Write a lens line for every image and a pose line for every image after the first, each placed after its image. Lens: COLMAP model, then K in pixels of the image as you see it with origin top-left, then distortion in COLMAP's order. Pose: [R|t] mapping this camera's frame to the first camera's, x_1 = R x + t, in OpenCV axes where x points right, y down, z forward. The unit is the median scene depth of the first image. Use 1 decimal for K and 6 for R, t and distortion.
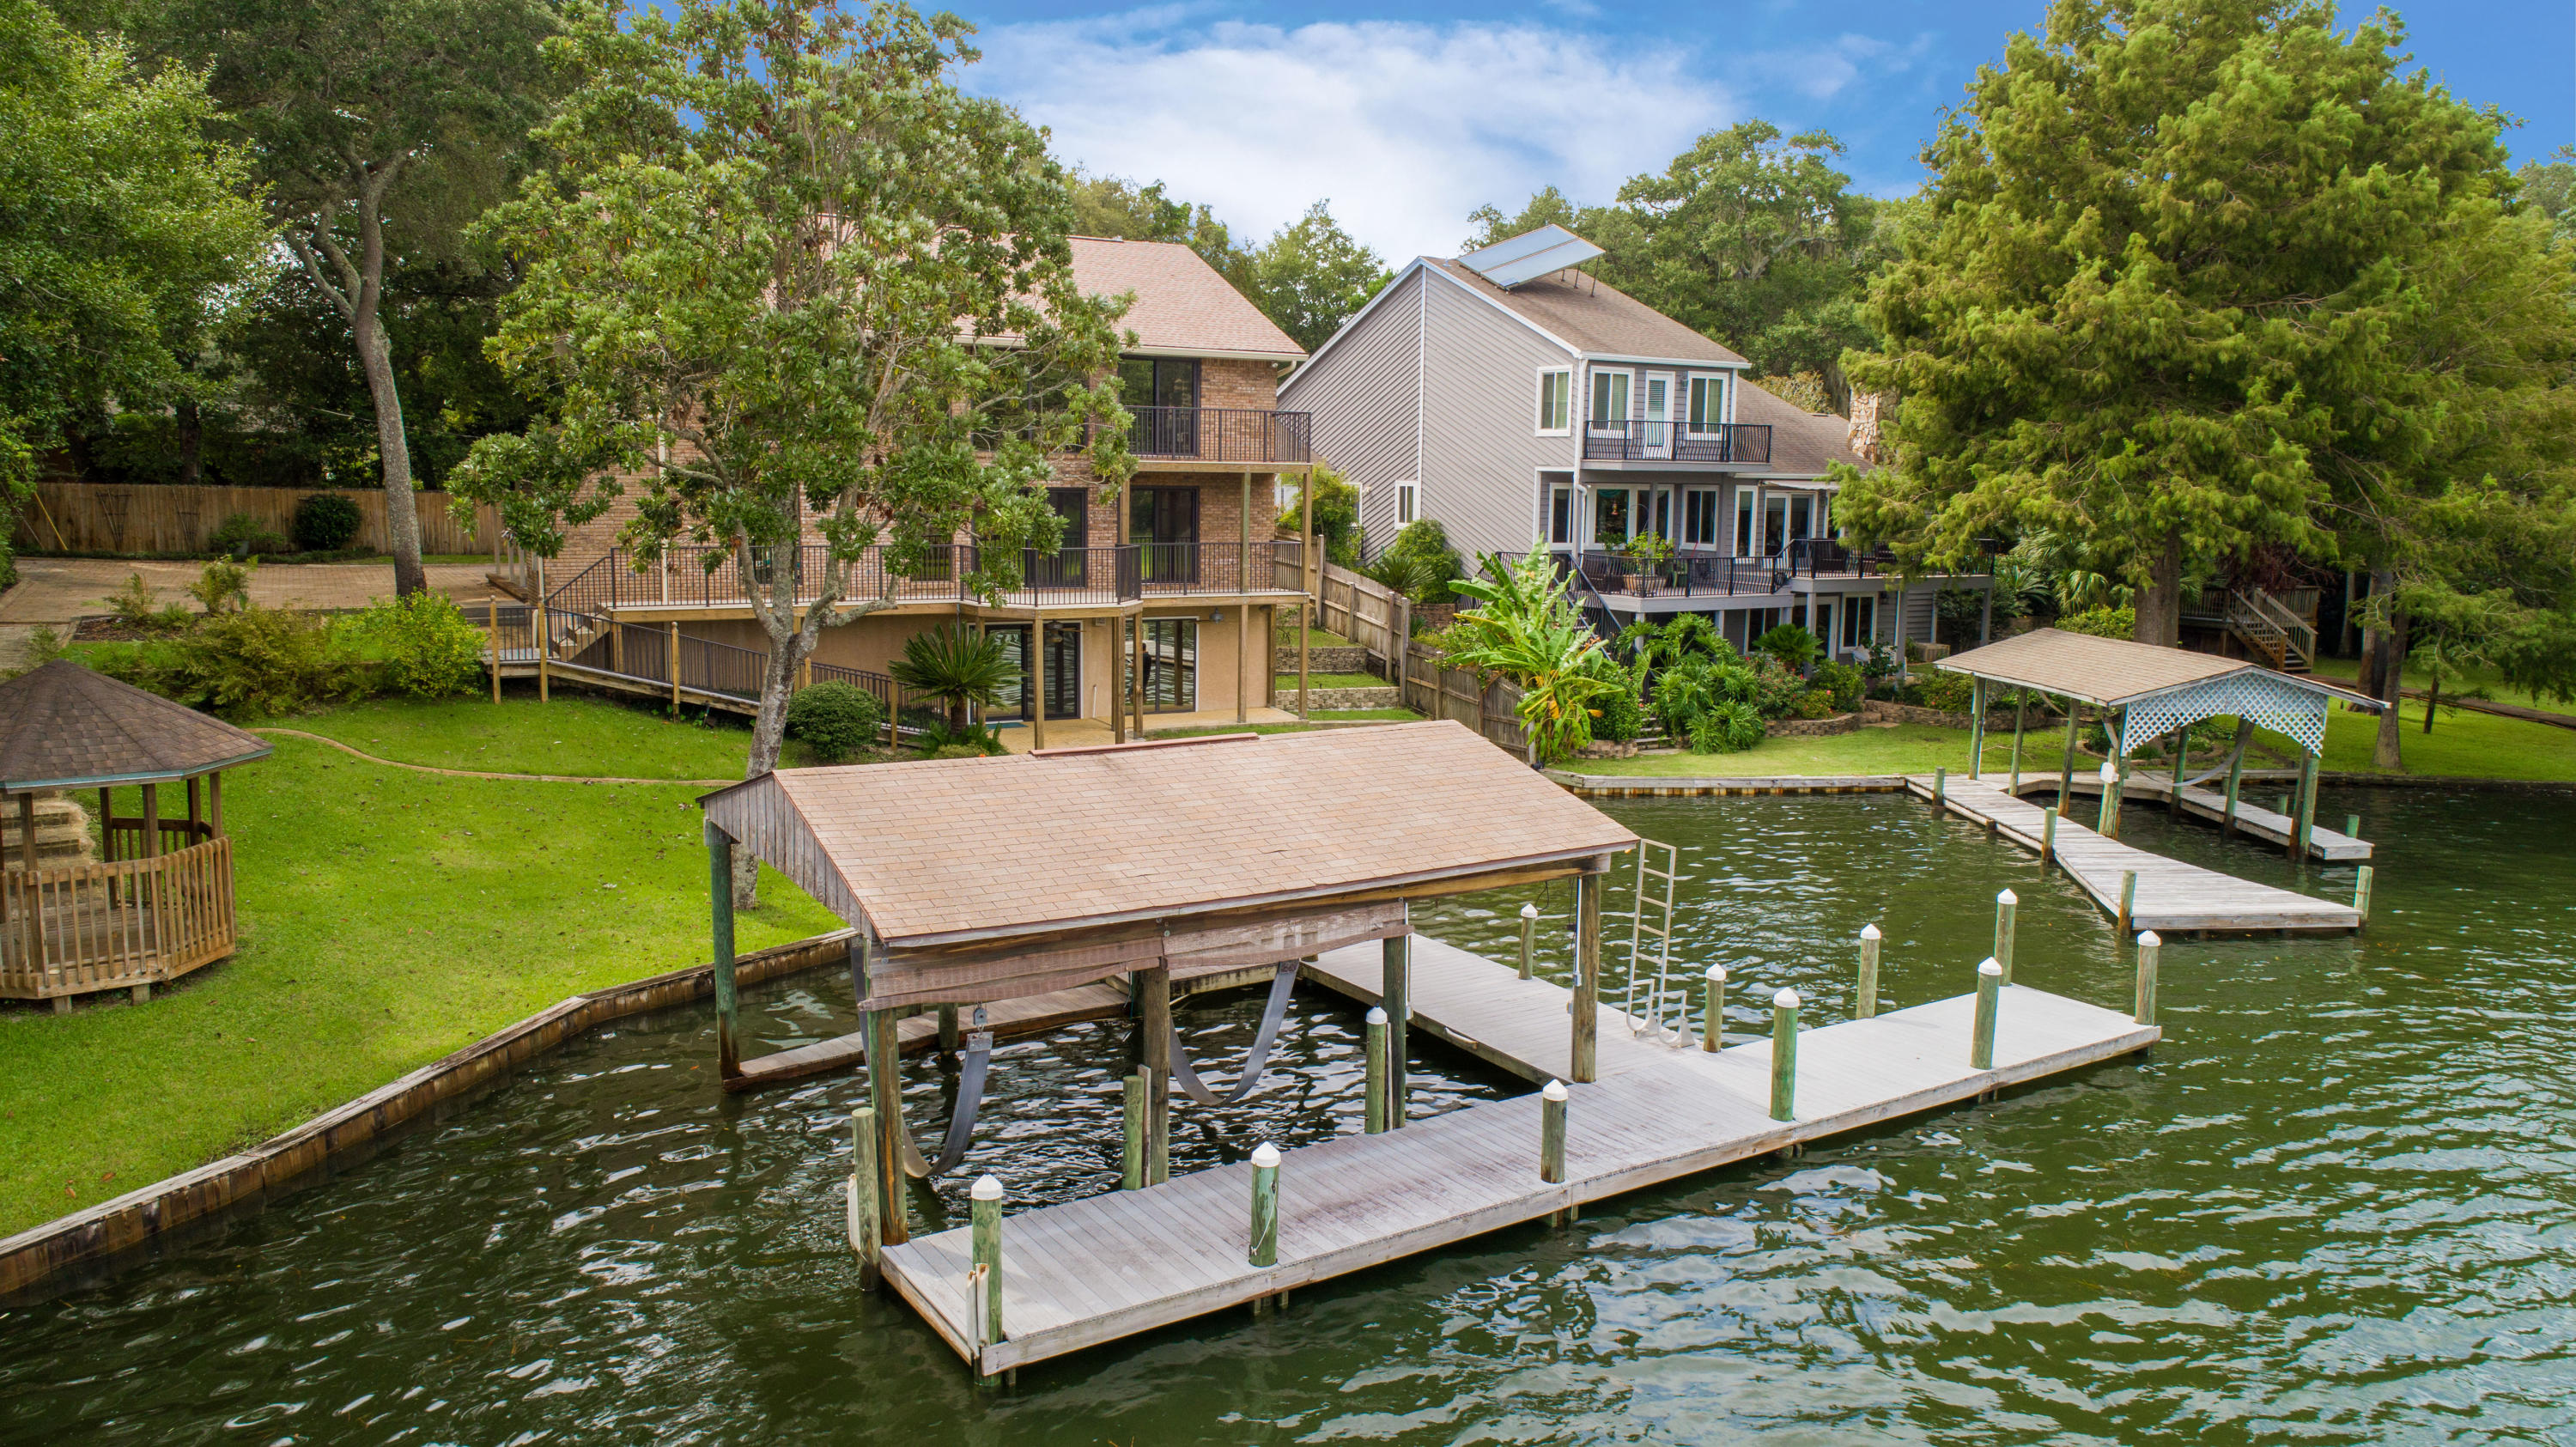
lens RADIAL K [[1729.2, 0, 1298.4], [0, 1729.2, 722.9], [0, 0, 1]] dist [-0.018193, 0.008478]
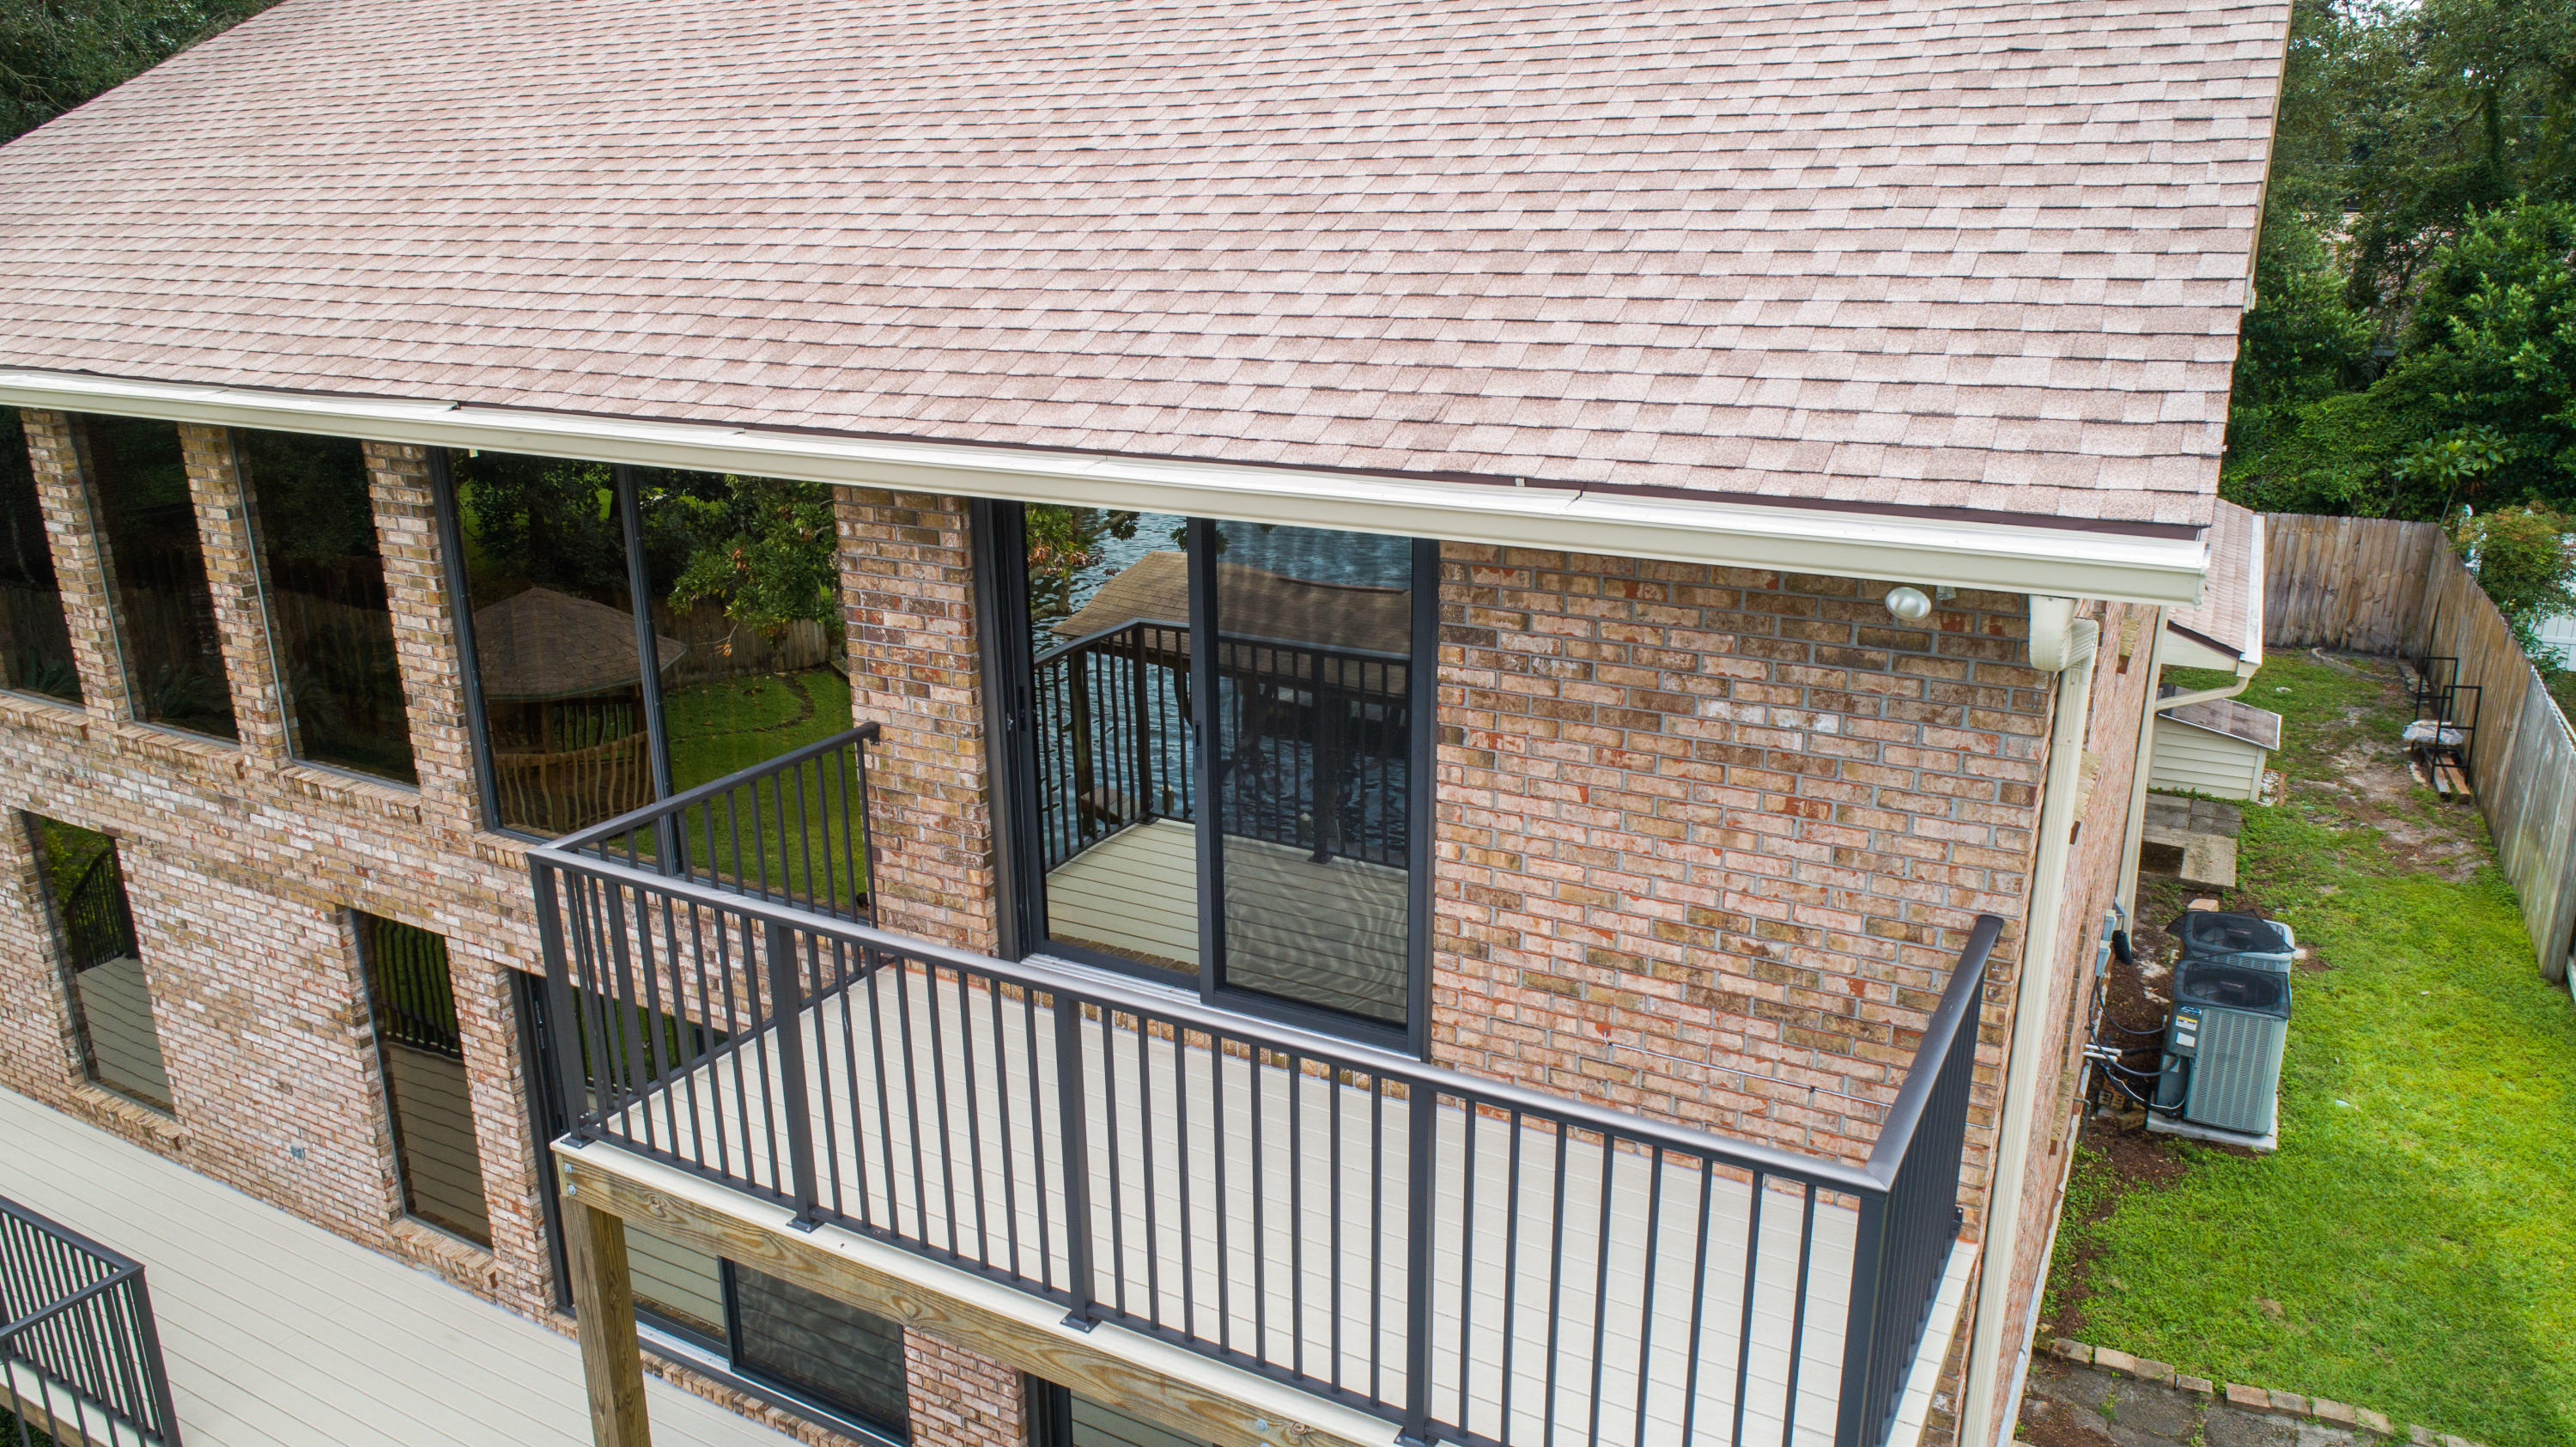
lens RADIAL K [[1729.2, 0, 1286.9], [0, 1729.2, 725.6], [0, 0, 1]] dist [-0.018193, 0.008478]
pose [[0.515672, 0.234492, -0.824073, 0.057724], [-0.105409, 0.971875, 0.210588, -0.197590], [0.850277, -0.021730, 0.525887, 0.812537]]
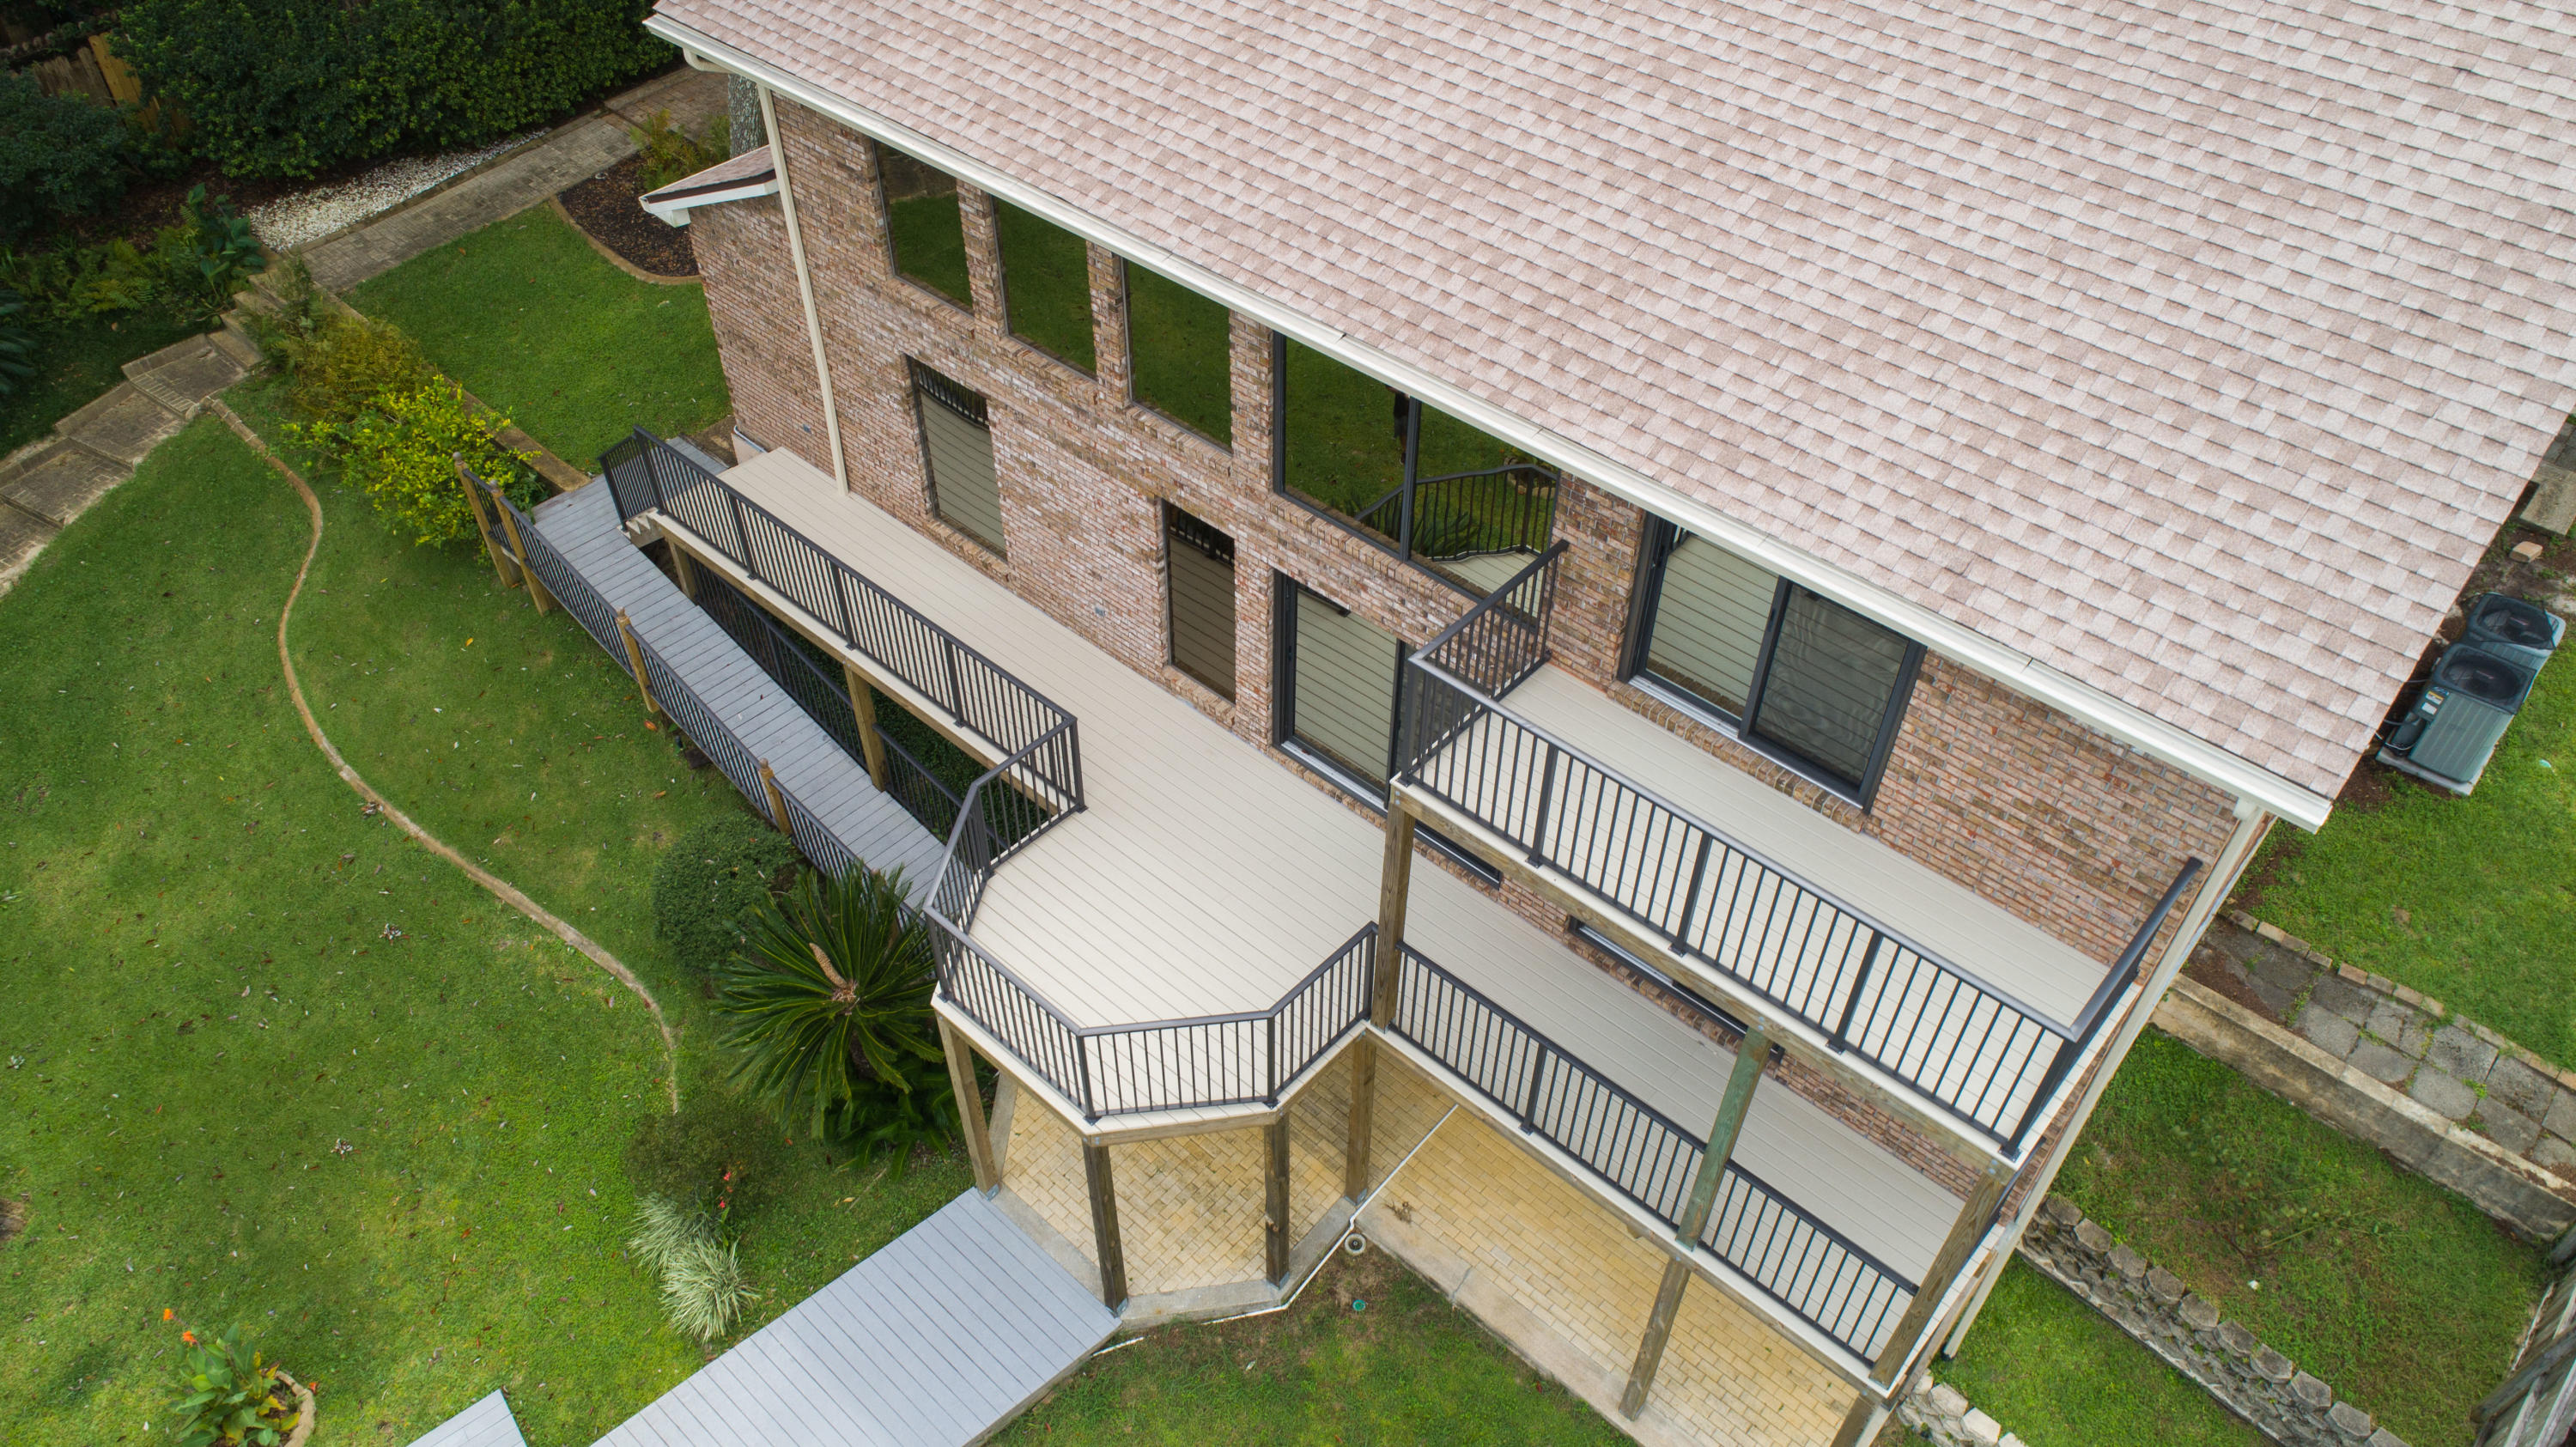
lens RADIAL K [[1729.2, 0, 1288.6], [0, 1729.2, 730.5], [0, 0, 1]] dist [-0.018193, 0.008478]
pose [[0.312612, 0.652908, -0.689916, 0.096039], [-0.135102, 0.749497, 0.648076, -0.309773], [0.940224, -0.109388, 0.322511, 0.731694]]
